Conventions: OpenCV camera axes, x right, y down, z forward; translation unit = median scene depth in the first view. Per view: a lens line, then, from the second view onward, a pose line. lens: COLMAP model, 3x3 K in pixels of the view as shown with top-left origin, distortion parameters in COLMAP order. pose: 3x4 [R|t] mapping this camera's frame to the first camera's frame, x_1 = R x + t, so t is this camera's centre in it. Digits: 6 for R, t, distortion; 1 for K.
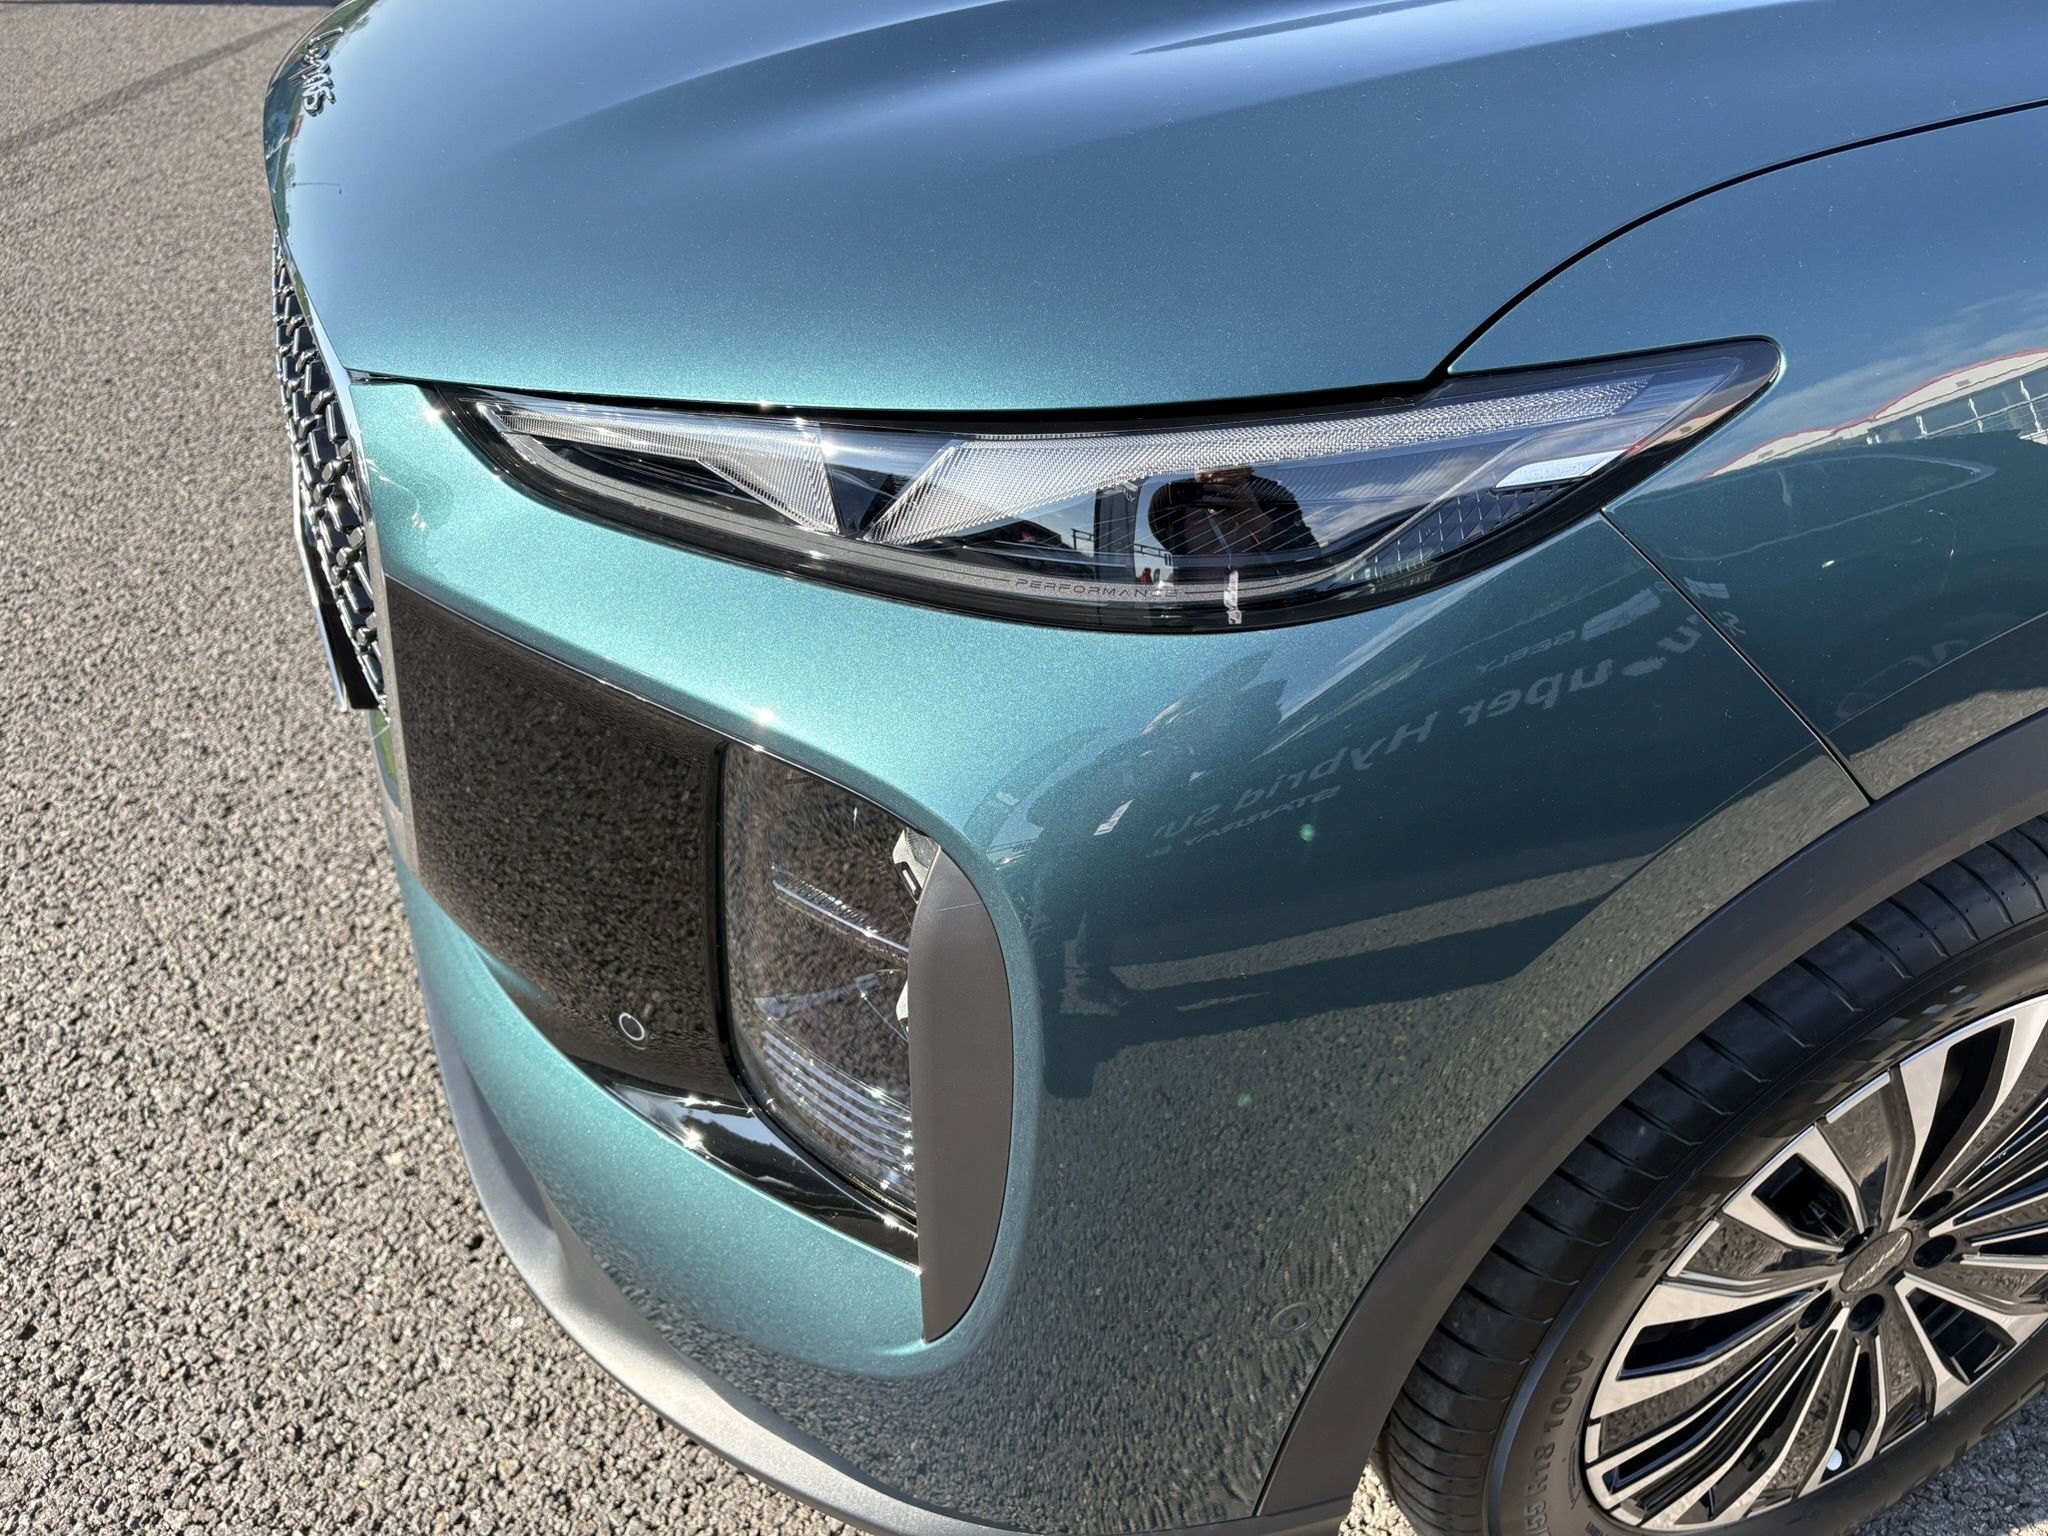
lens RADIAL K [[1510.0, 0, 1091.6], [0, 1510.0, 753.4], [0, 0, 1]] dist [0.045496, -0.043674]
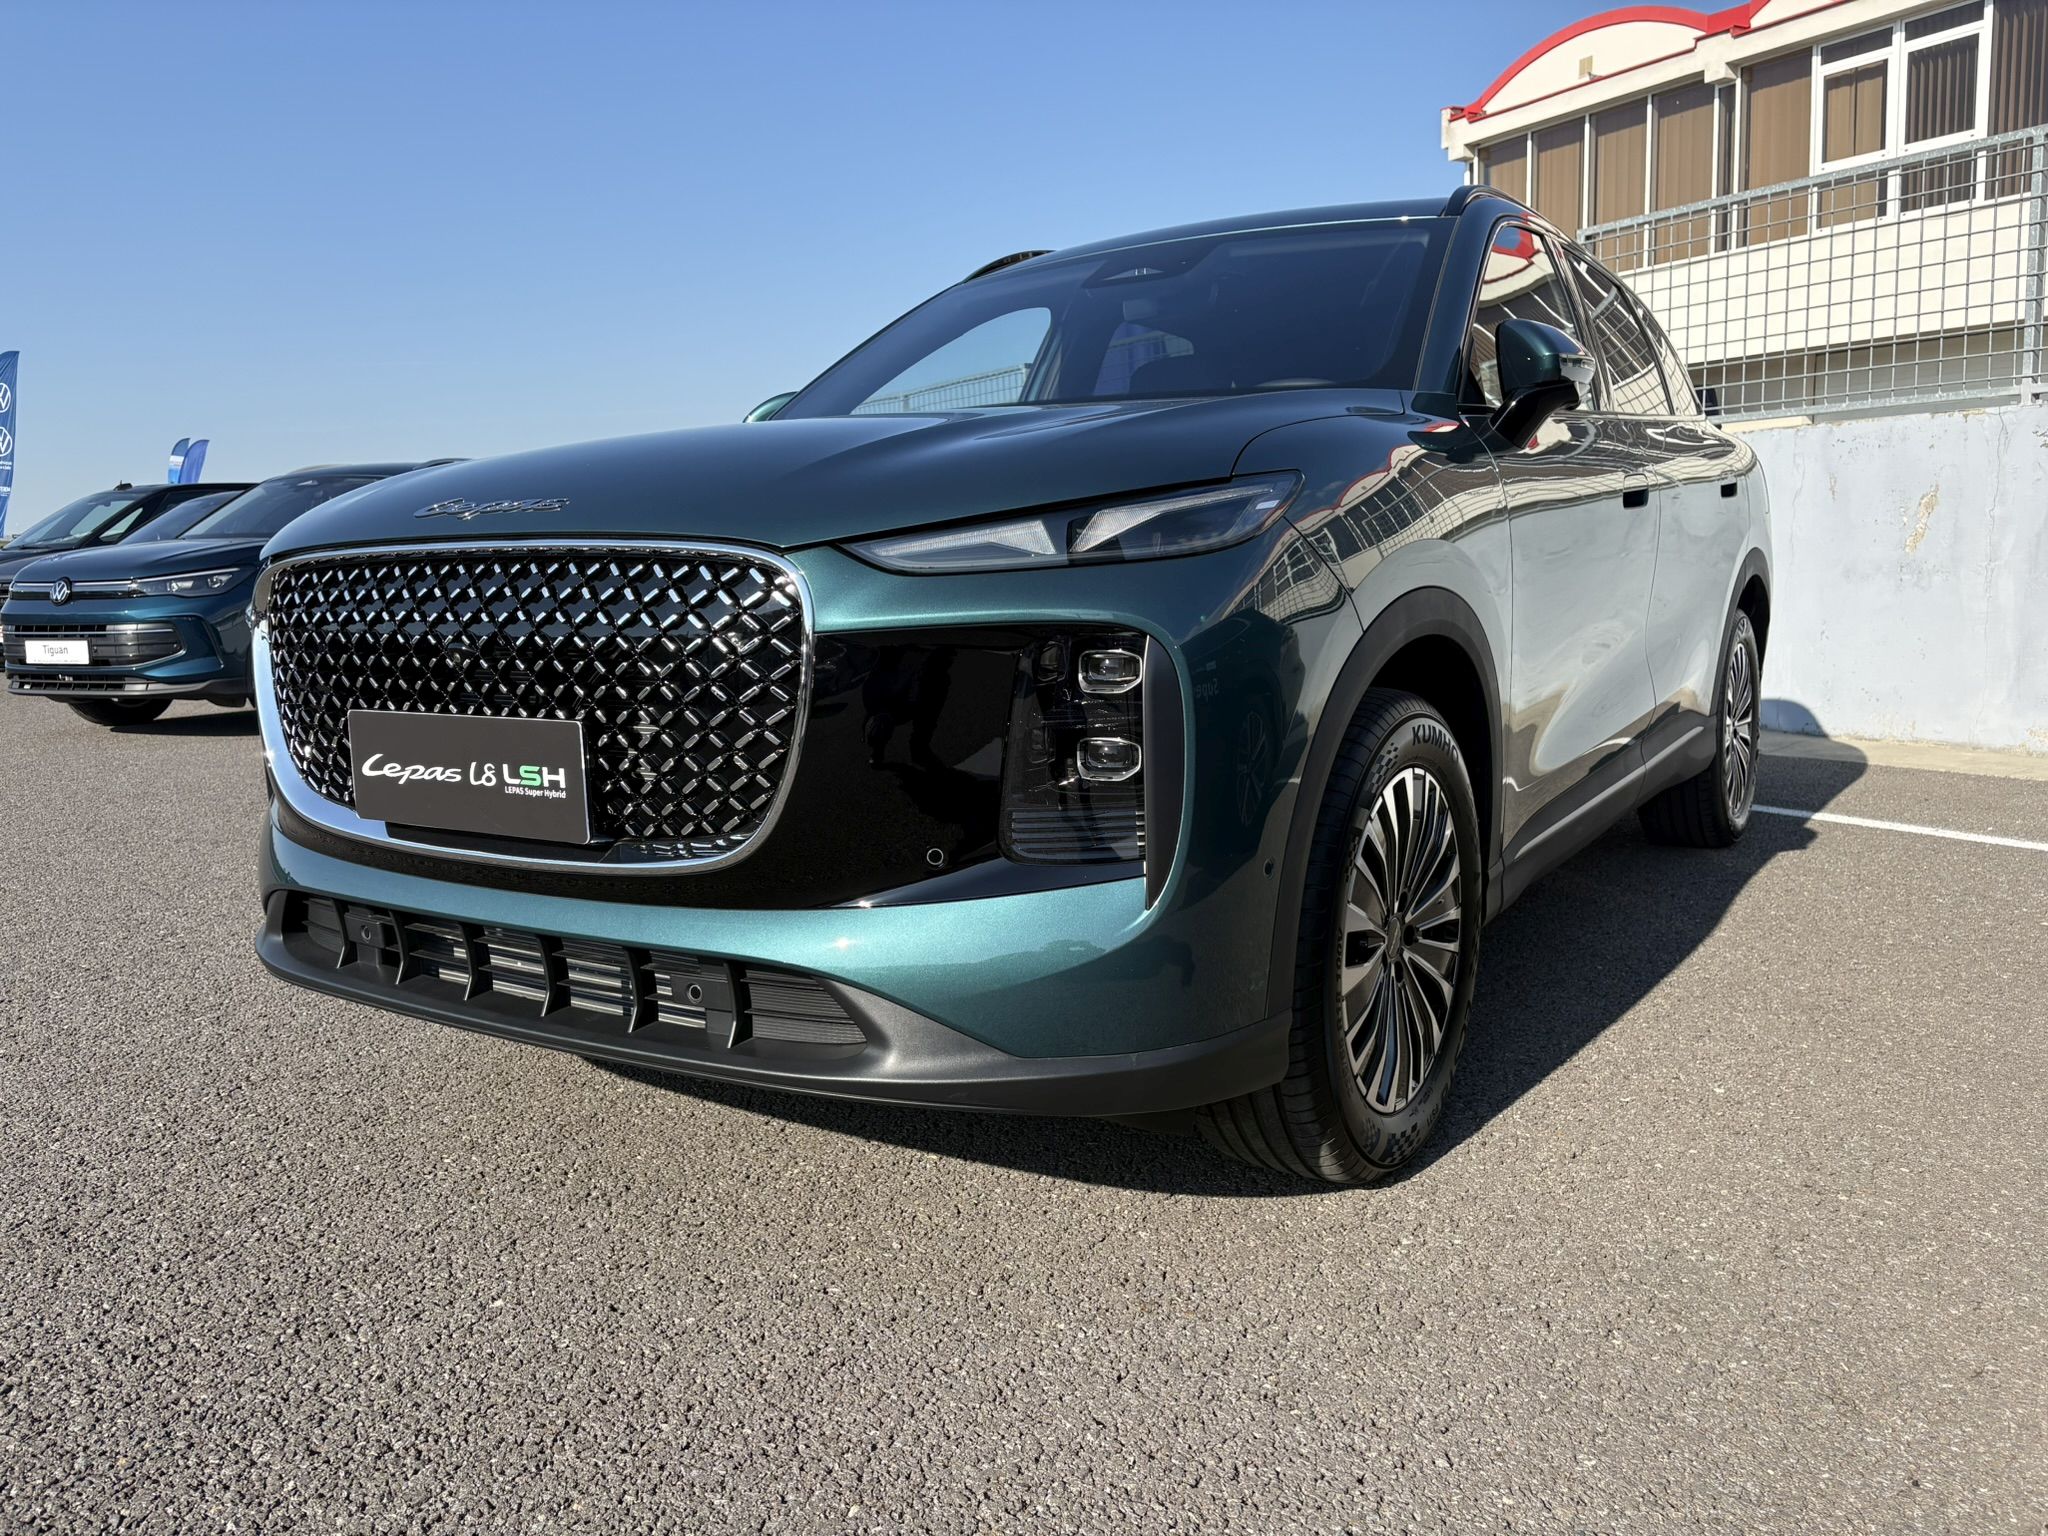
lens RADIAL K [[1510.0, 0, 1034.2], [0, 1510.0, 778.9], [0, 0, 1]] dist [0.045496, -0.043674]
pose [[0.820581, -0.141930, 0.553628, -0.773078], [0.354974, 0.885750, -0.299065, 0.441210], [-0.447929, 0.441931, 0.777211, -0.382783]]
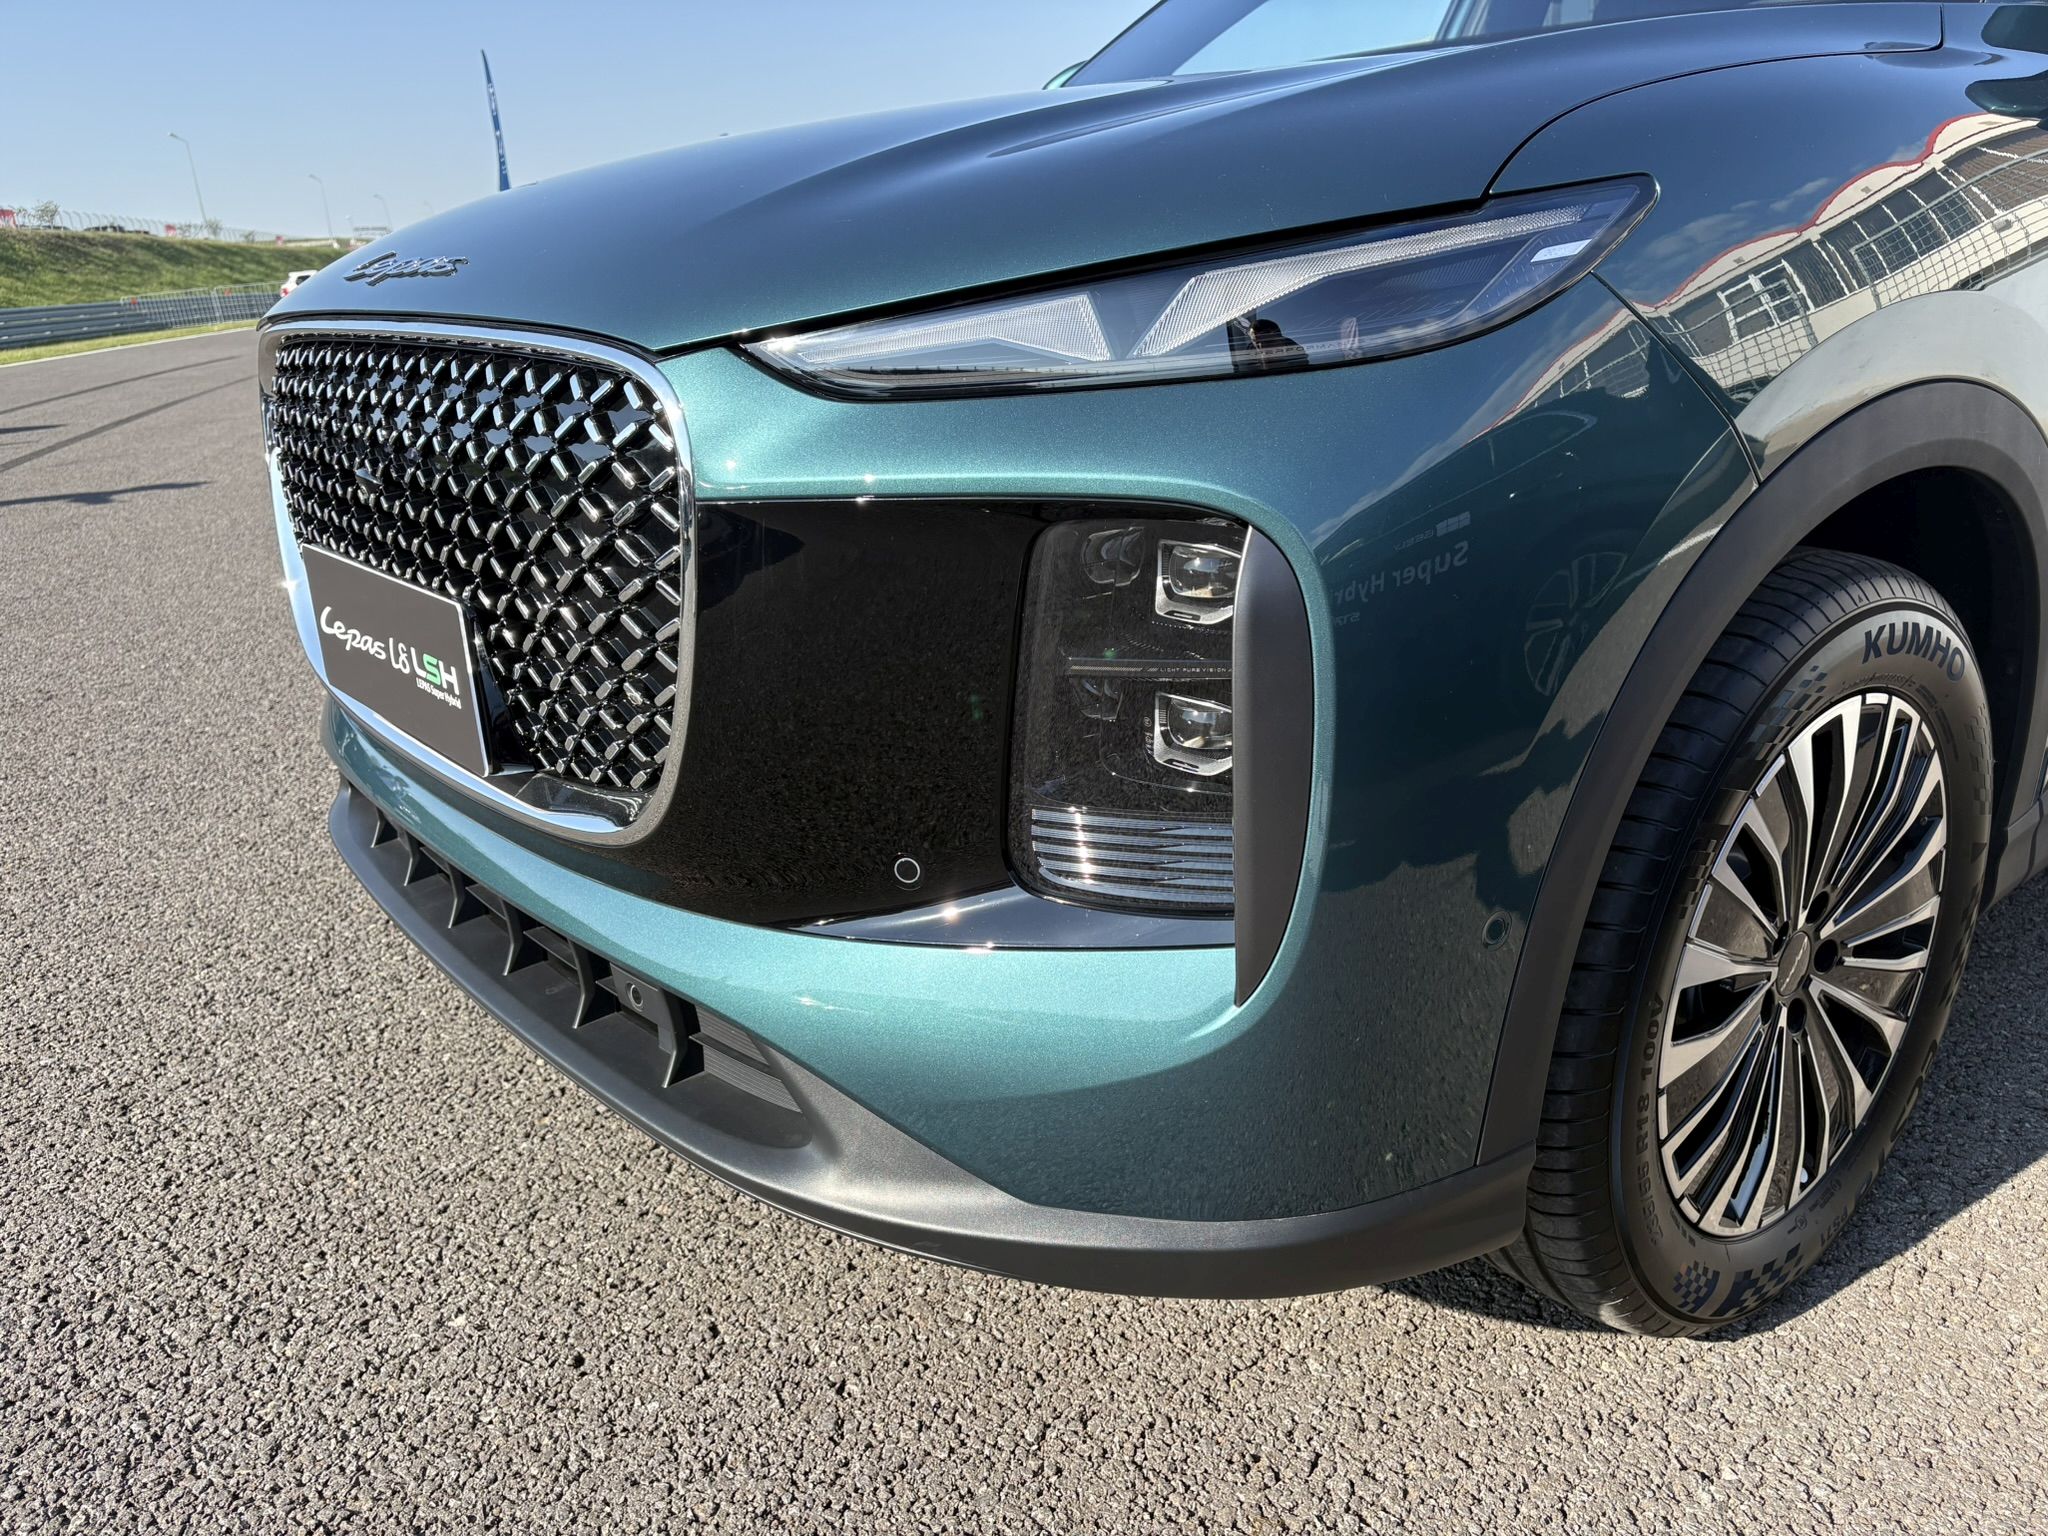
lens RADIAL K [[1510.0, 0, 1066.7], [0, 1510.0, 775.4], [0, 0, 1]] dist [0.045496, -0.043674]
pose [[0.954684, -0.161963, 0.249693, -0.287670], [0.218078, 0.951603, -0.216551, 0.243517], [-0.202535, 0.261190, 0.943800, -0.113617]]
